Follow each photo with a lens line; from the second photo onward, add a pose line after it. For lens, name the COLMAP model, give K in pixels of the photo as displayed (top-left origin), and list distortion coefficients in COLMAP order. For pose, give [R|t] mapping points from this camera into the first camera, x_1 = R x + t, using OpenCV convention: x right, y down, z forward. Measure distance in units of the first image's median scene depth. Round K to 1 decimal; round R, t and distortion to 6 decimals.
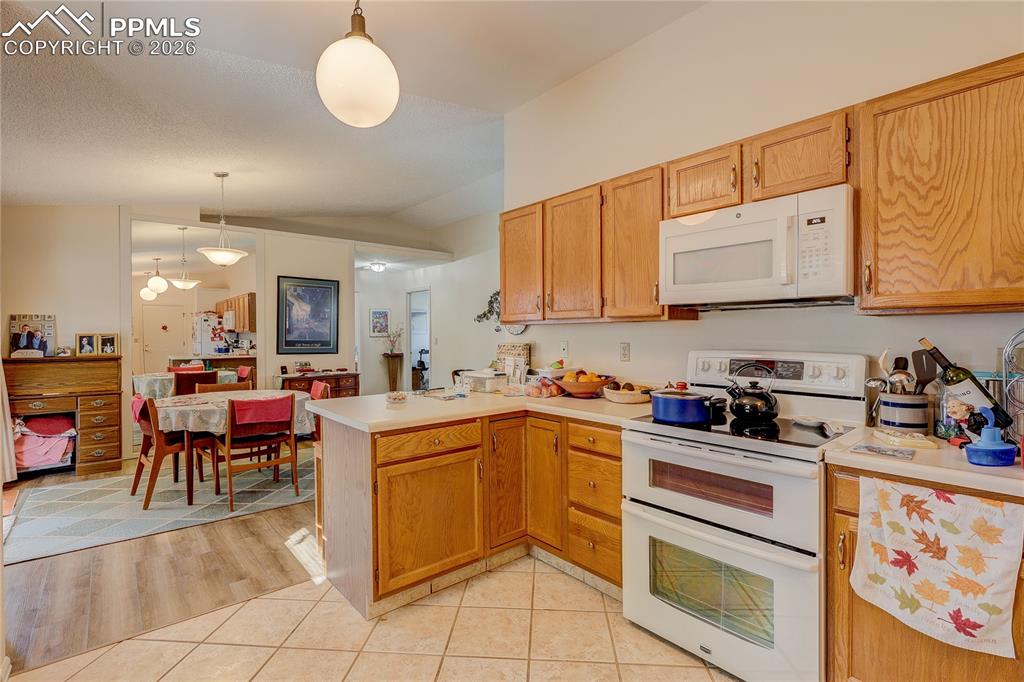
lens RADIAL K [[478.3, 0, 514.2], [0, 478.3, 336.4], [0, 0, 1]] dist [-0.001437, 0.000216]
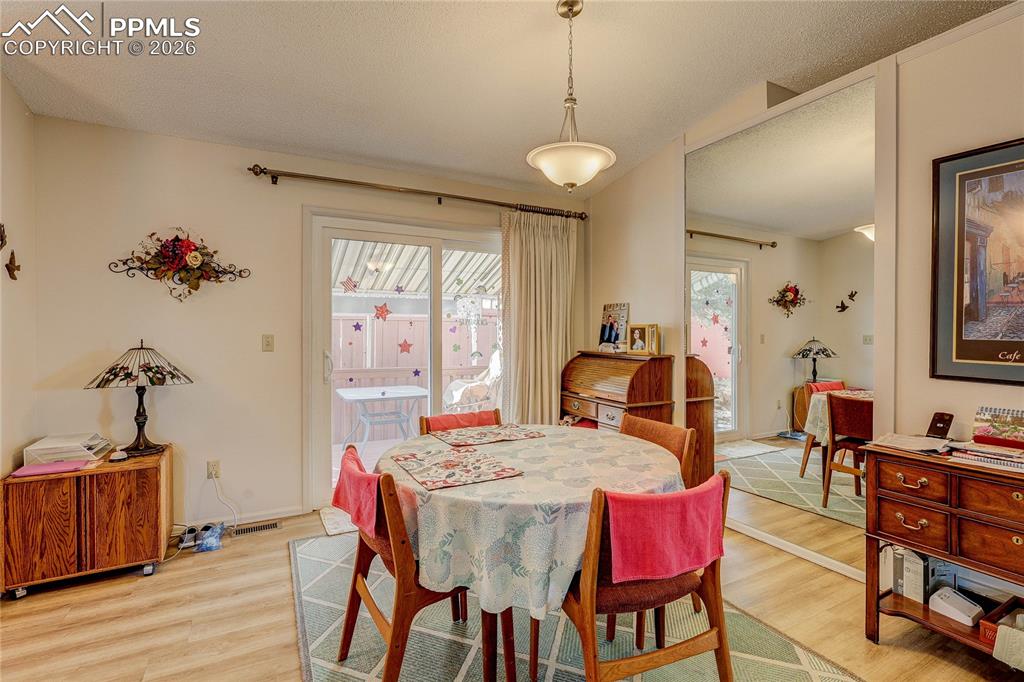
lens RADIAL K [[478.3, 0, 513.9], [0, 478.3, 337.6], [0, 0, 1]] dist [-0.001437, 0.000216]
pose [[-0.220720, 0.018700, -0.975158, -0.099408], [-0.001739, 0.999807, 0.019566, 0.000575], [0.975336, 0.006014, -0.220644, 1.012248]]
